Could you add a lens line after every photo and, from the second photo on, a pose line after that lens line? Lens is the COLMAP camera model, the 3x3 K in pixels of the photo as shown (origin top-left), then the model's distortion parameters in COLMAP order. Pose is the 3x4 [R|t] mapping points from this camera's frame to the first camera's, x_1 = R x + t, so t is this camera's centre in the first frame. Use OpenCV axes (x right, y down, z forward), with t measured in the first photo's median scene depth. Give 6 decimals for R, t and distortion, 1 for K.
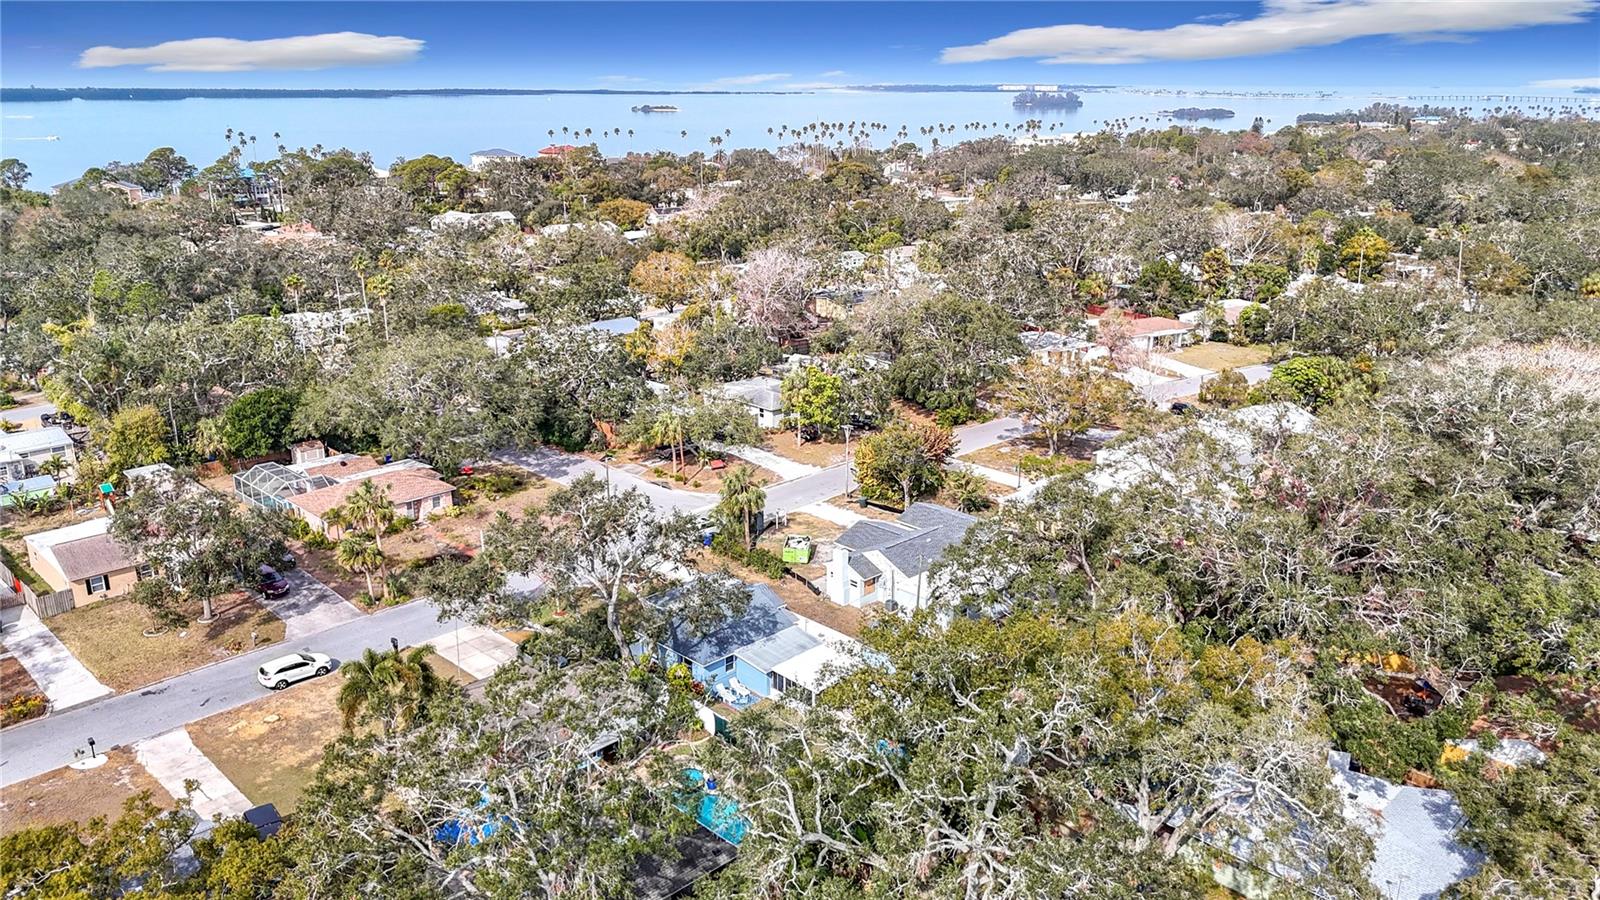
lens RADIAL K [[1184.2, 0, 800.0], [0, 1184.2, 450.0], [0, 0, 1]] dist [0.029941, -0.006592]
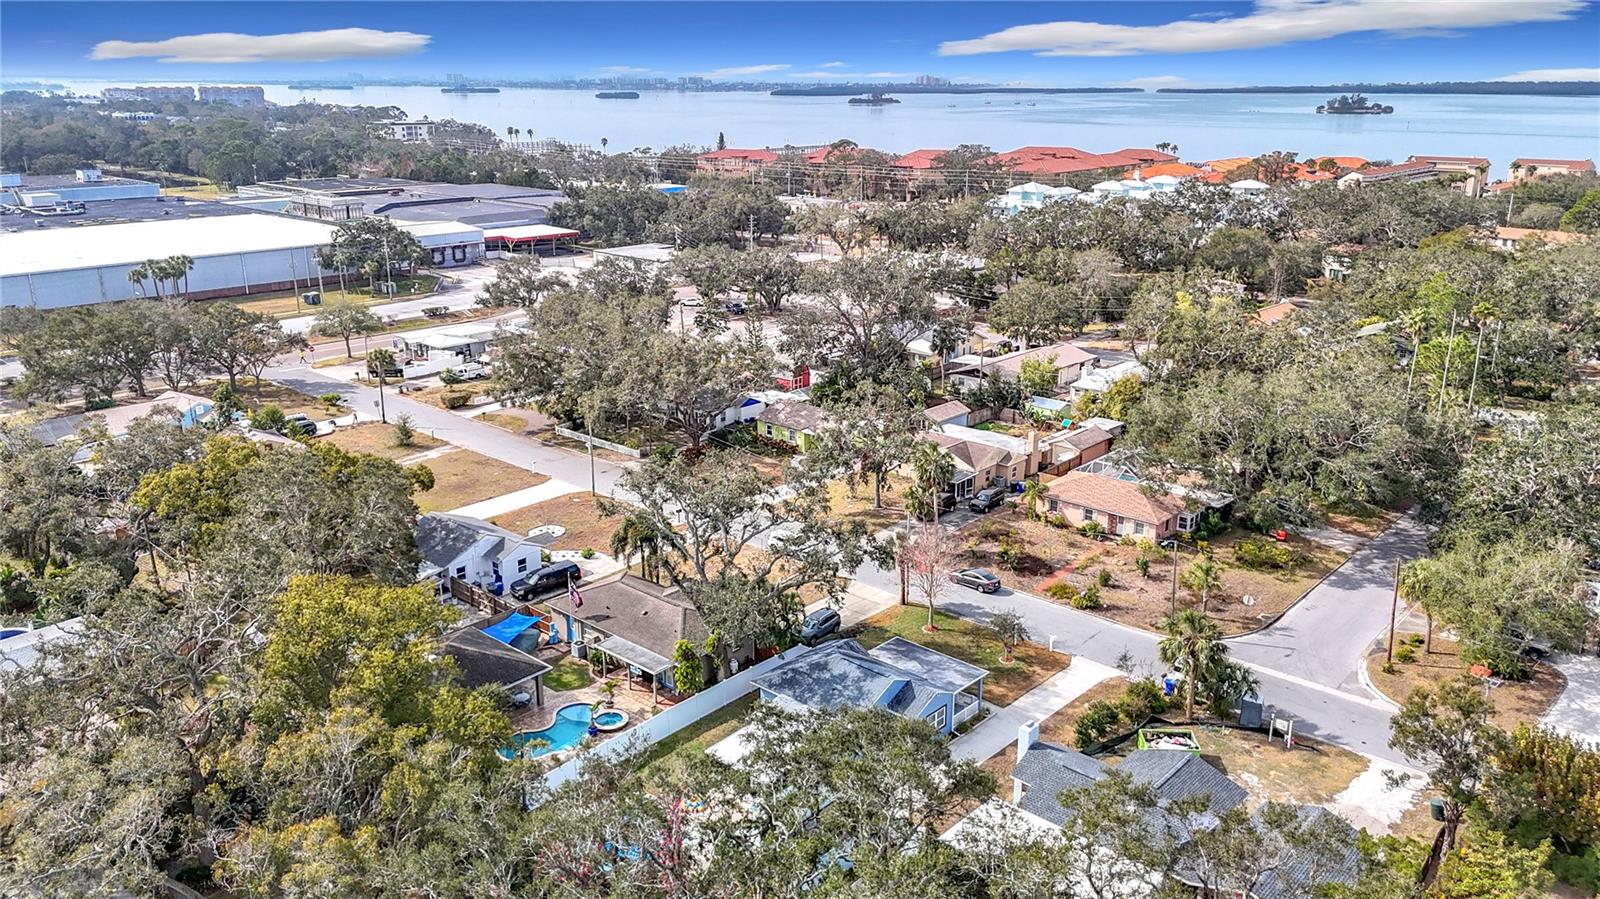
lens RADIAL K [[1184.2, 0, 800.0], [0, 1184.2, 449.5], [0, 0, 1]] dist [0.029941, -0.006592]
pose [[0.072034, 0.295572, -0.952601, 0.607031], [-0.297314, 0.918026, 0.262361, -0.198311], [0.952058, 0.264323, 0.154007, 0.636724]]
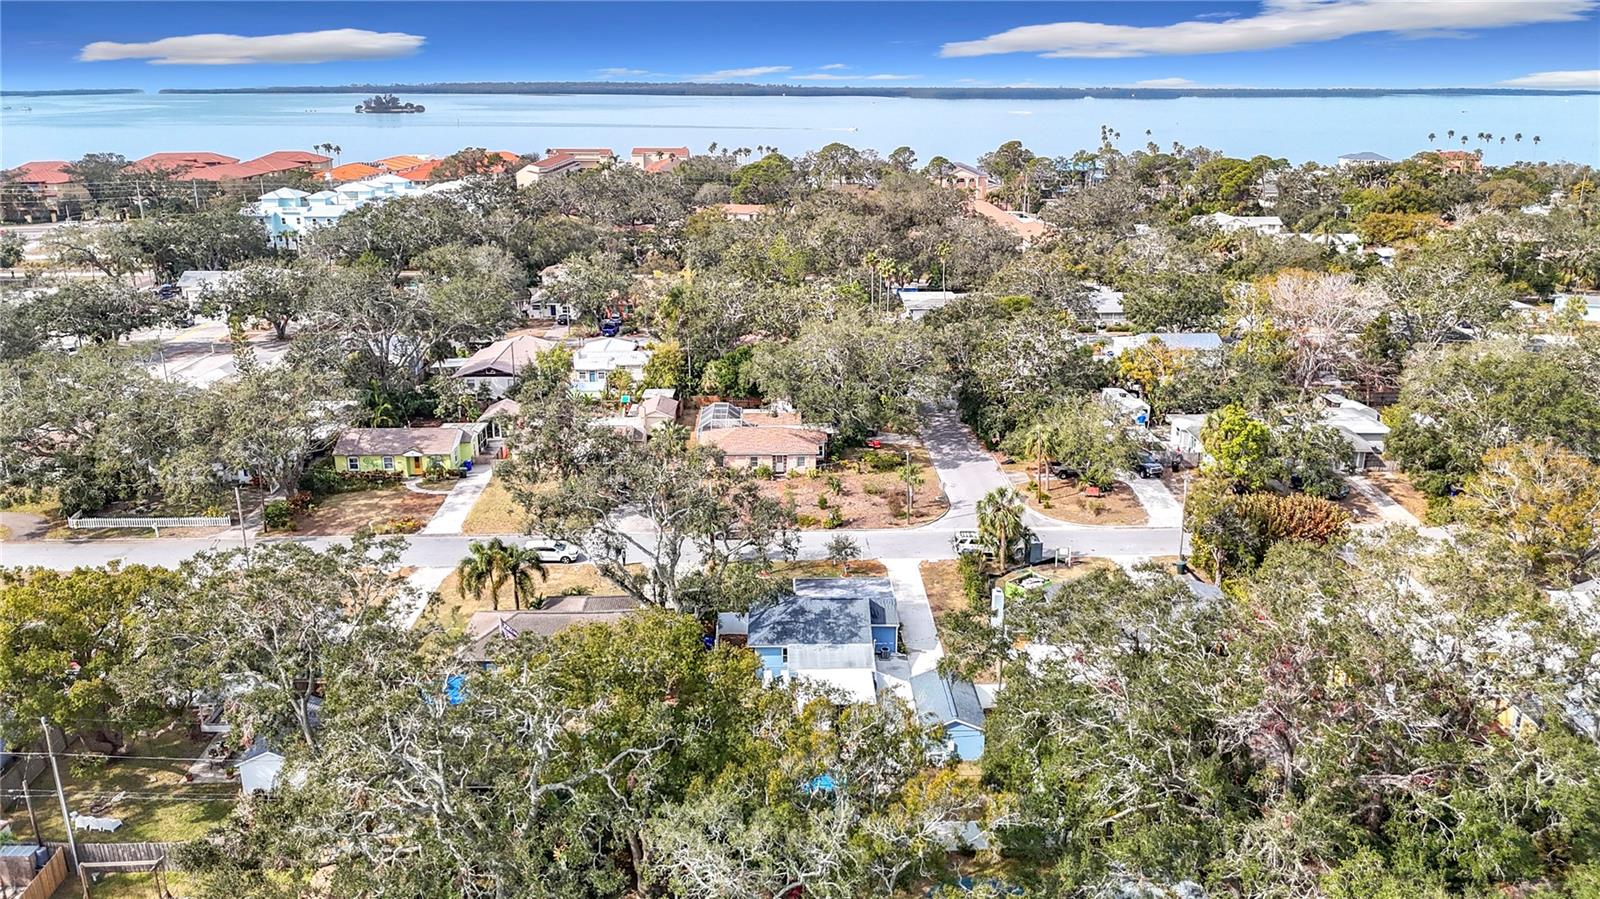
lens RADIAL K [[1184.2, 0, 800.0], [0, 1184.2, 449.5], [0, 0, 1]] dist [0.029941, -0.006592]
pose [[0.727197, 0.201771, -0.656104, 0.458212], [-0.200991, 0.976520, 0.077538, -0.057958], [0.656344, 0.075485, 0.750676, 0.181789]]
